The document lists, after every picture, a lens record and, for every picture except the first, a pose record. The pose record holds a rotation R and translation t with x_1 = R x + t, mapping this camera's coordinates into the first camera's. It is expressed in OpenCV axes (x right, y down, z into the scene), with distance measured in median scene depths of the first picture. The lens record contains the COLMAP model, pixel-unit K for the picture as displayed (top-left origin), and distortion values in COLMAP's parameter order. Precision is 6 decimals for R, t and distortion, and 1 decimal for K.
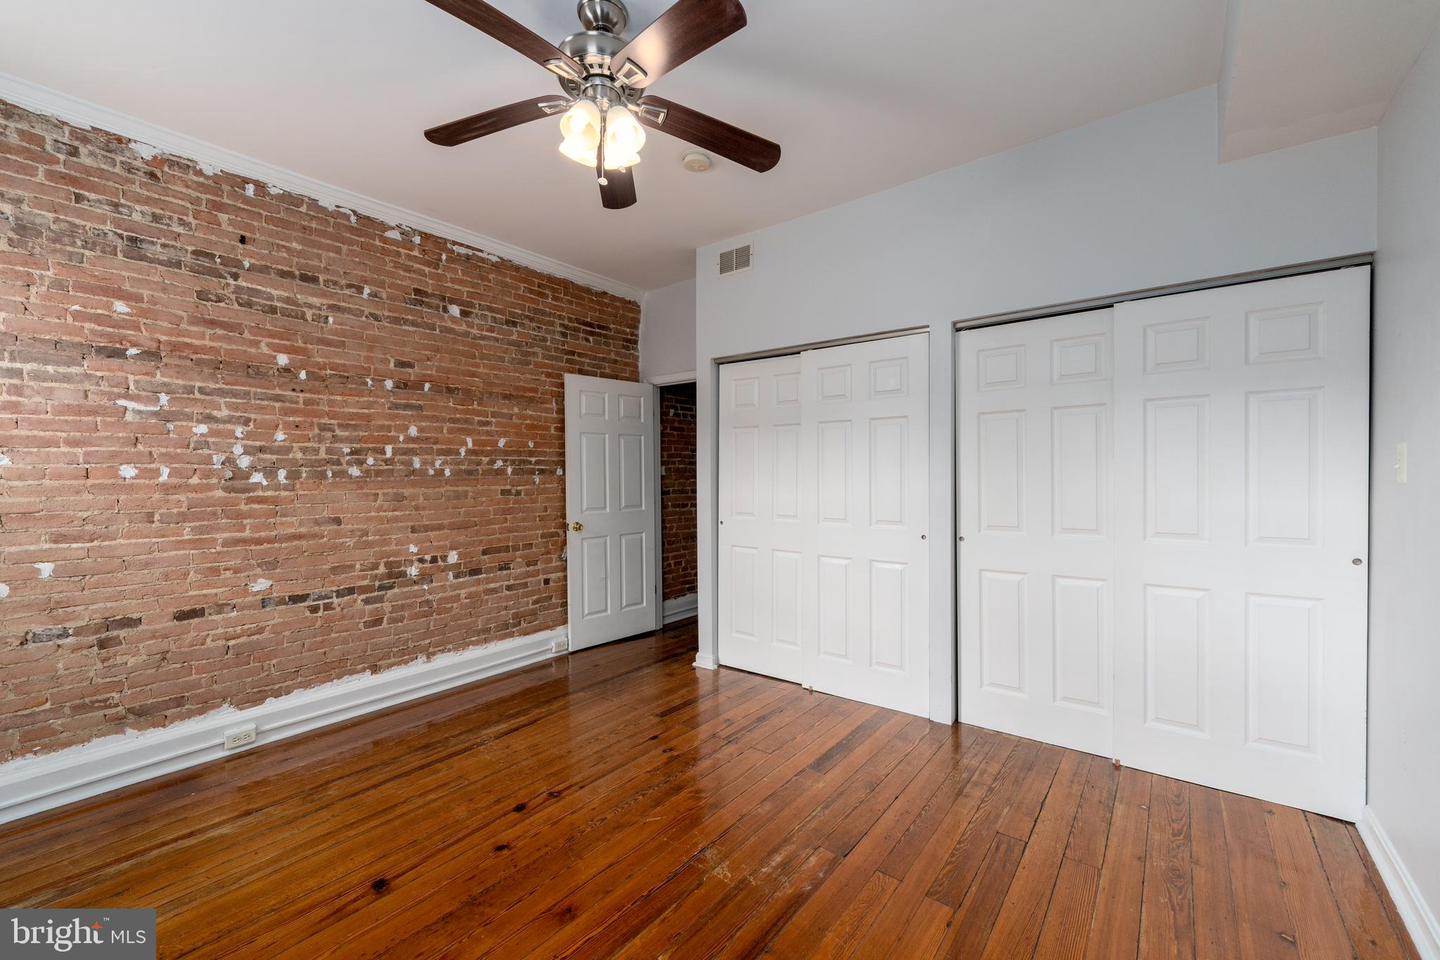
lens RADIAL K [[589.3, 0, 718.4], [0, 589.3, 480.8], [0, 0, 1]] dist [0.005993, -0.002480]
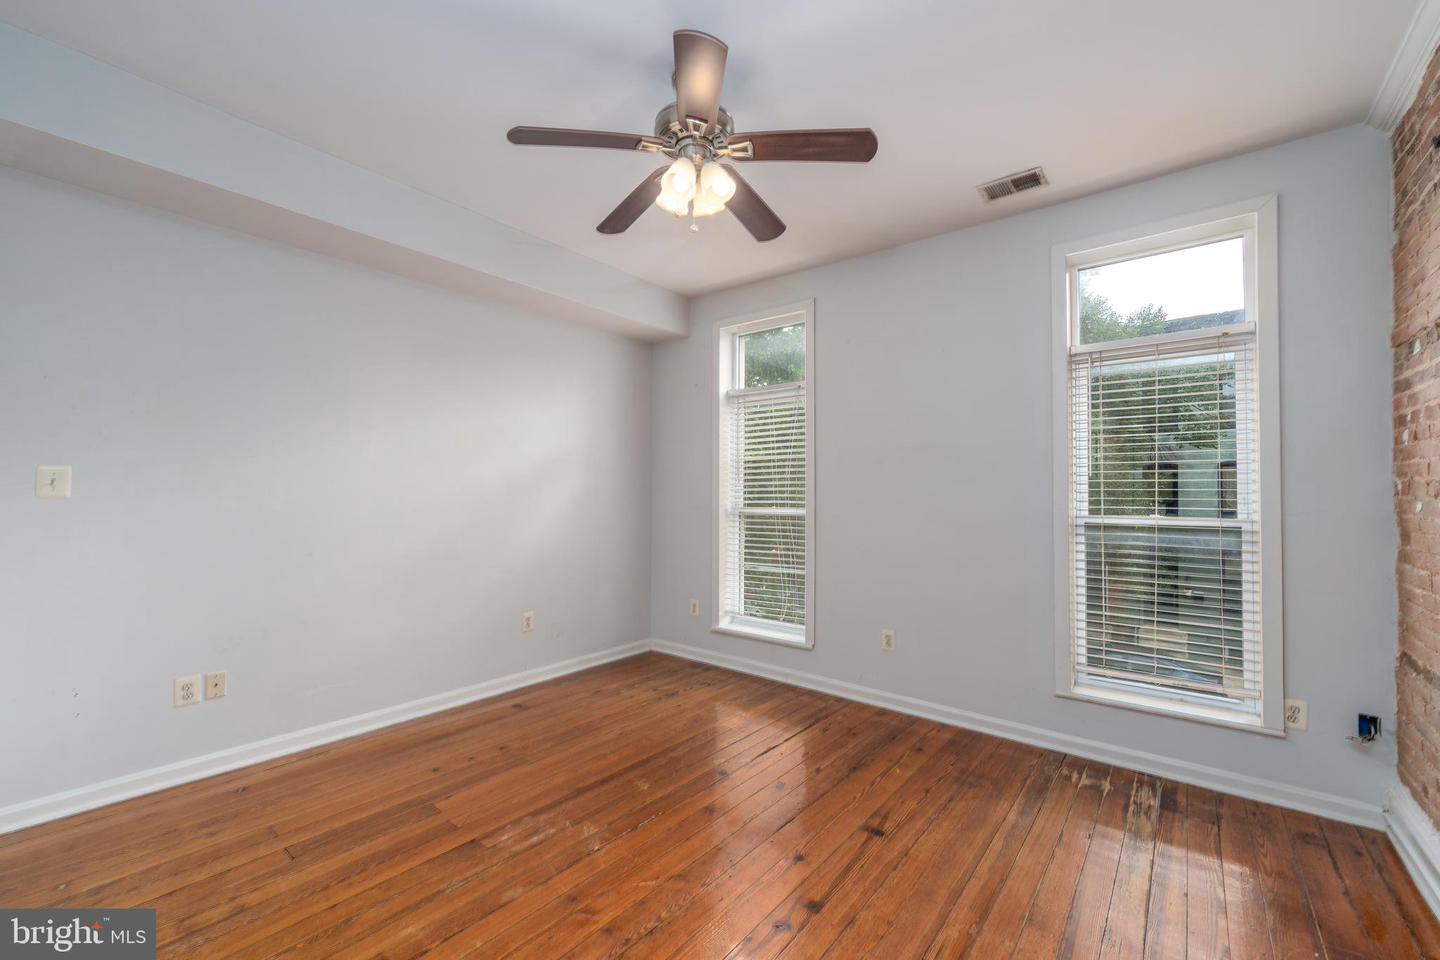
lens RADIAL K [[589.3, 0, 706.2], [0, 589.3, 482.0], [0, 0, 1]] dist [0.005993, -0.002480]
pose [[-0.999678, -0.000725, 0.025374, -0.155812], [-0.001009, 0.999937, -0.011203, -0.007743], [-0.025365, -0.011225, -0.999615, 1.339444]]
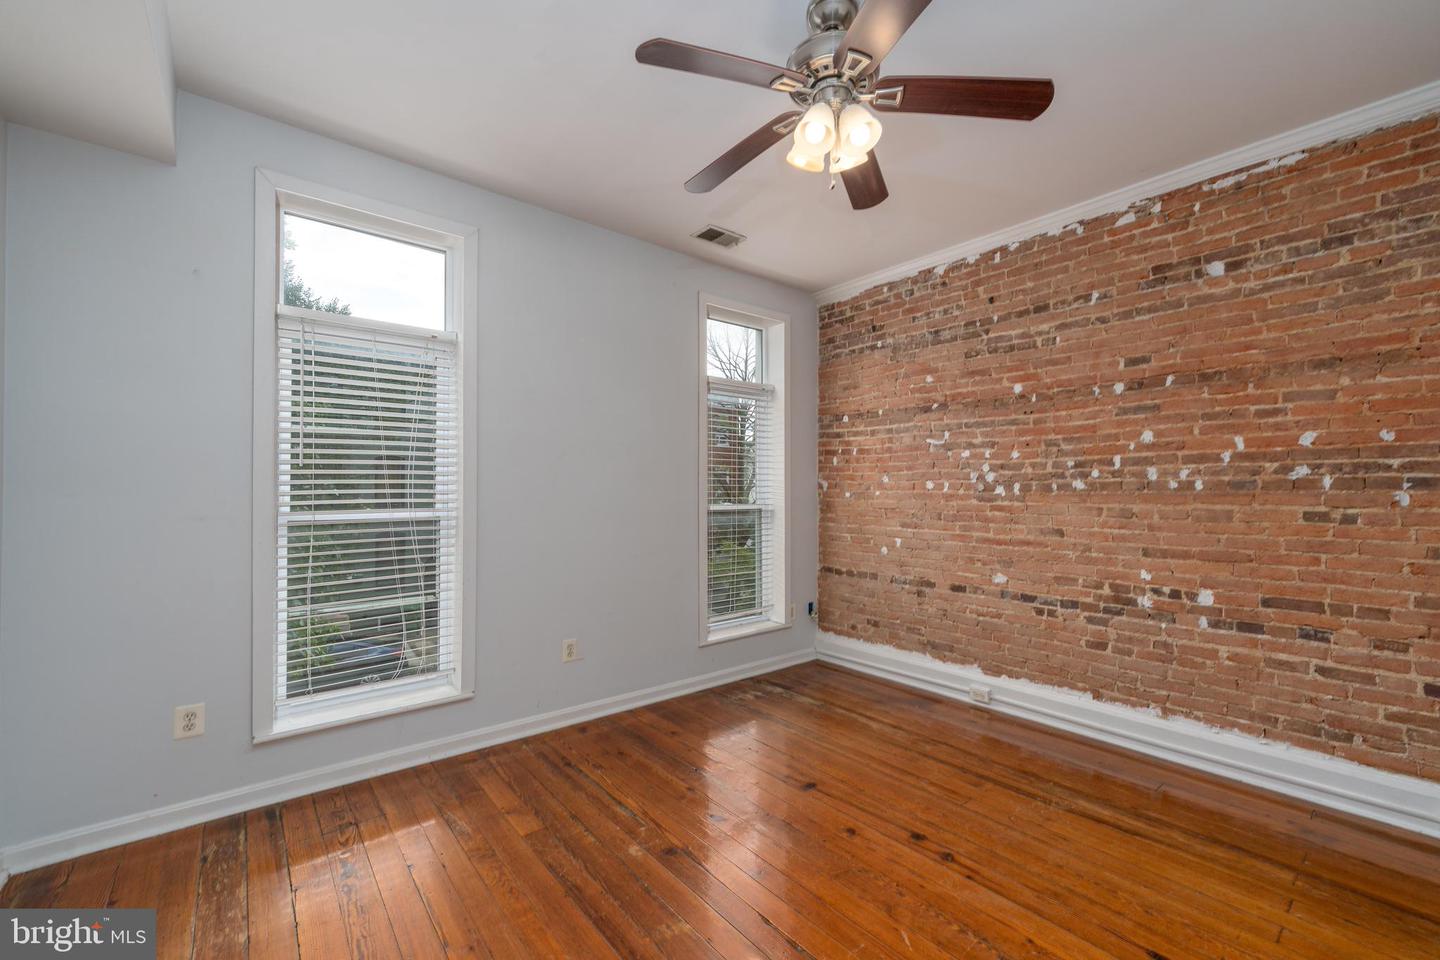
lens RADIAL K [[589.3, 0, 729.3], [0, 589.3, 483.8], [0, 0, 1]] dist [0.005993, -0.002480]
pose [[-0.209541, -0.003229, -0.977795, 0.492568], [-0.011654, 0.999932, -0.000805, -0.009890], [0.977730, 0.011227, -0.209564, 0.662946]]
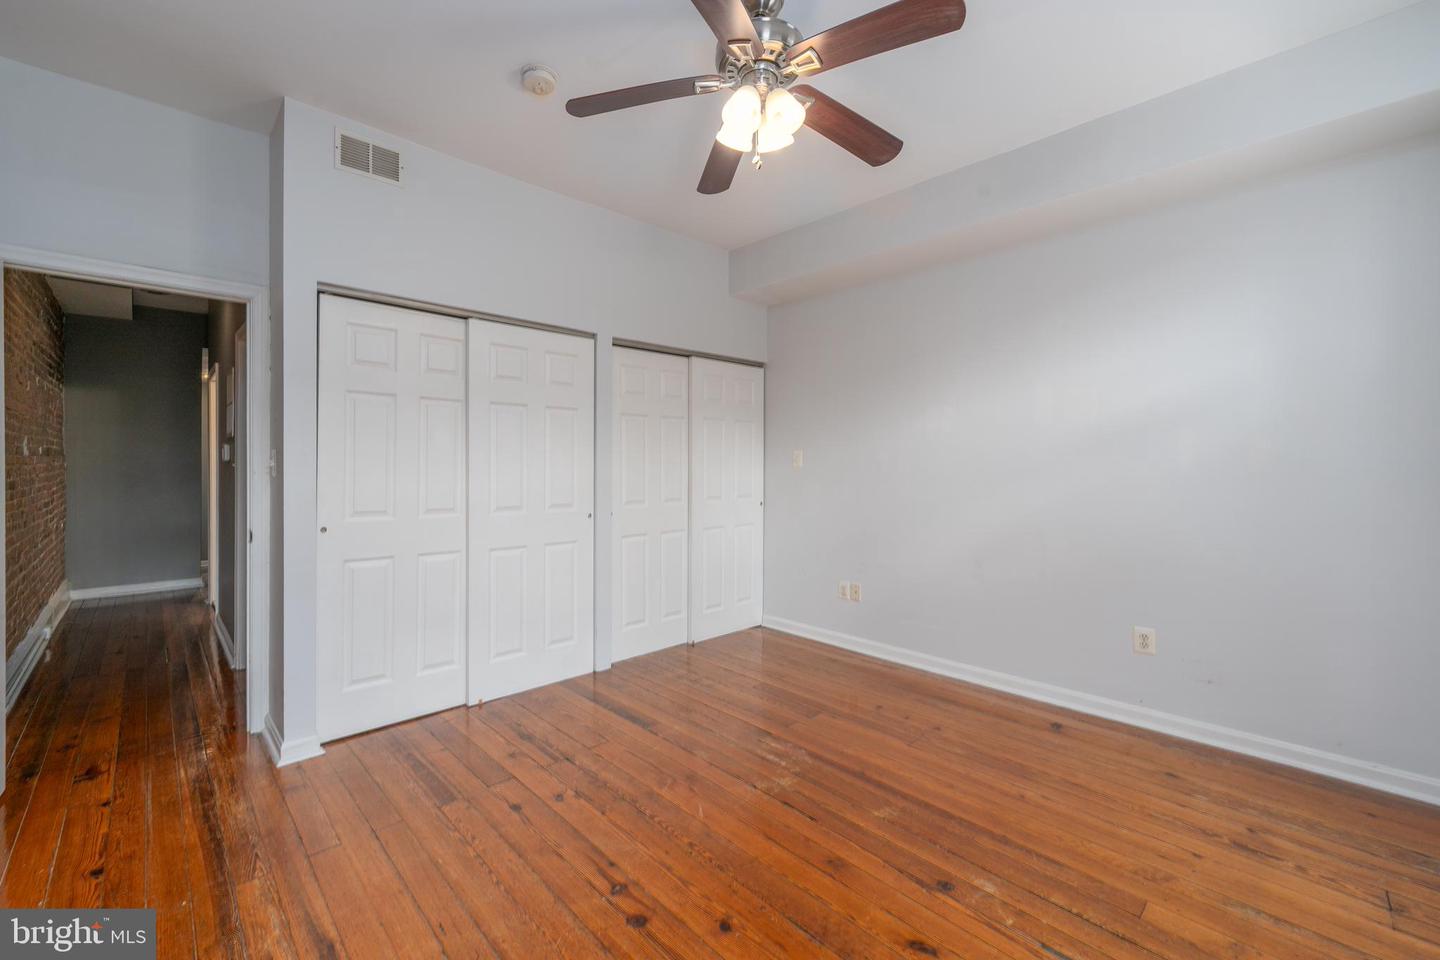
lens RADIAL K [[589.3, 0, 713.8], [0, 589.3, 471.3], [0, 0, 1]] dist [0.005993, -0.002480]
pose [[0.147649, -0.003265, 0.989034, -0.759448], [0.007771, 0.999968, 0.002141, 0.007801], [-0.989009, 0.007370, 0.147669, 0.593024]]
